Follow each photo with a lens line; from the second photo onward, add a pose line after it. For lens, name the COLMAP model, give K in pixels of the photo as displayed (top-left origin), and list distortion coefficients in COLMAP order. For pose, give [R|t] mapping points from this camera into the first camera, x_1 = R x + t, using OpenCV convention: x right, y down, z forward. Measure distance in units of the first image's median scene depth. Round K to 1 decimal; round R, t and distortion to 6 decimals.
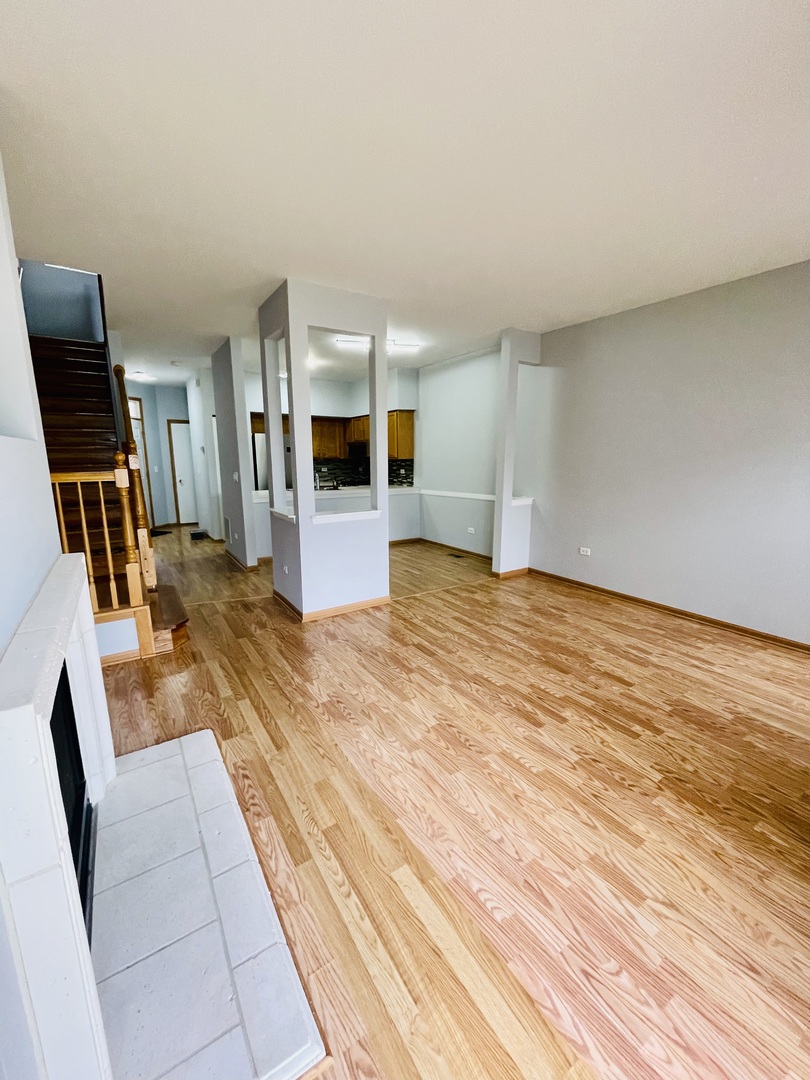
lens RADIAL K [[428.5, 0, 406.5], [0, 428.5, 537.8], [0, 0, 1]] dist [-0.001916, -0.000276]
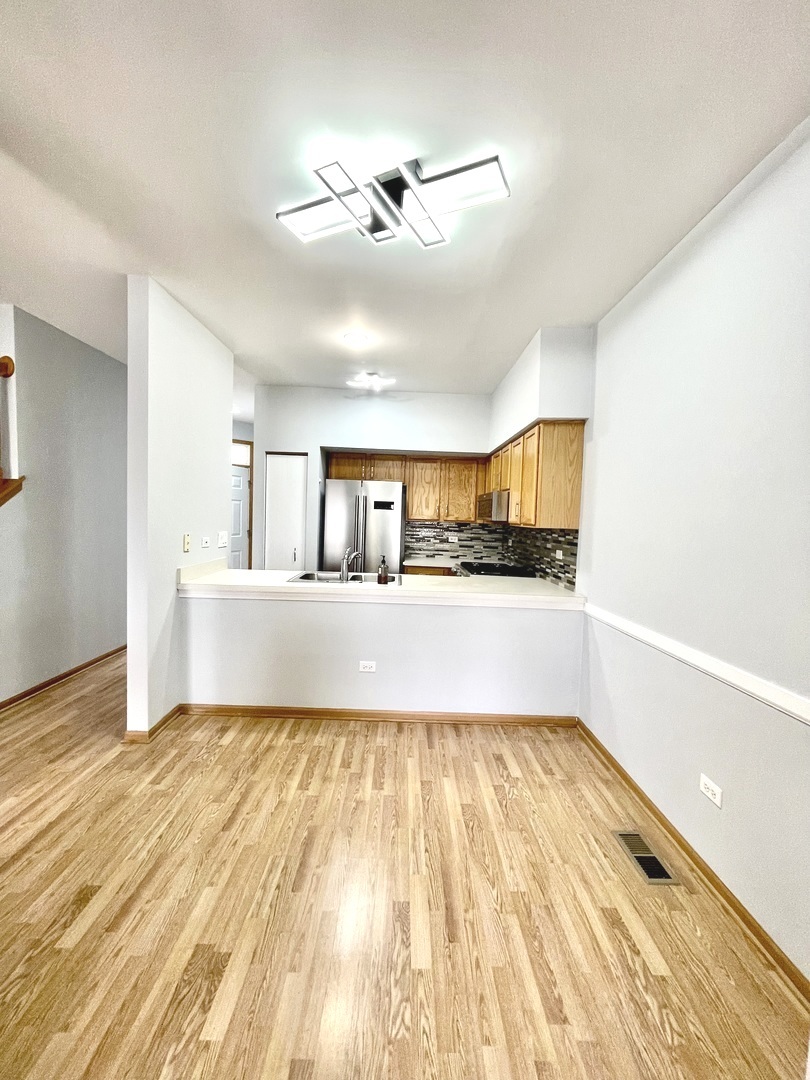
lens RADIAL K [[437.2, 0, 405.9], [0, 437.2, 535.2], [0, 0, 1]] dist [-0.001049, -0.000167]
pose [[0.839270, 0.054222, -0.541005, 0.255311], [-0.137256, 0.983917, -0.114315, -0.238235], [0.526105, 0.170197, 0.833214, 1.240944]]
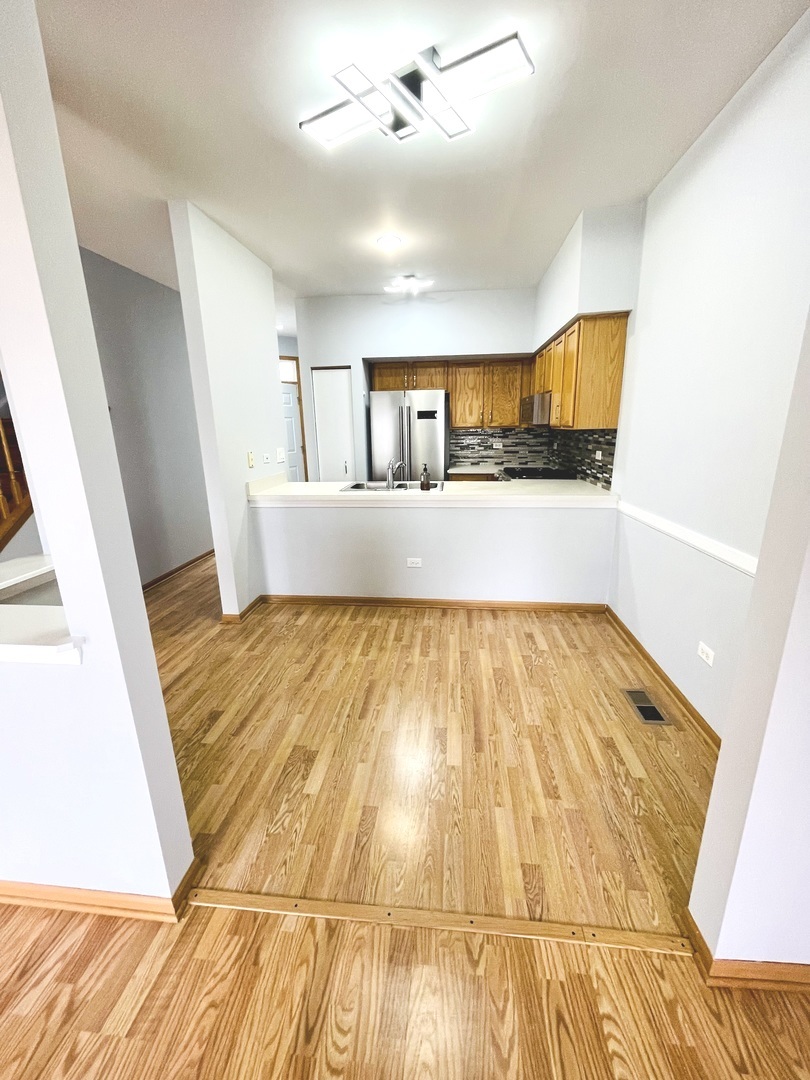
lens RADIAL K [[437.2, 0, 405.9], [0, 437.2, 535.2], [0, 0, 1]] dist [-0.001049, -0.000167]
pose [[0.772069, 0.143983, -0.619014, 0.330551], [-0.103334, 0.989478, 0.101269, -0.228811], [0.627082, -0.014221, 0.778824, 1.183395]]
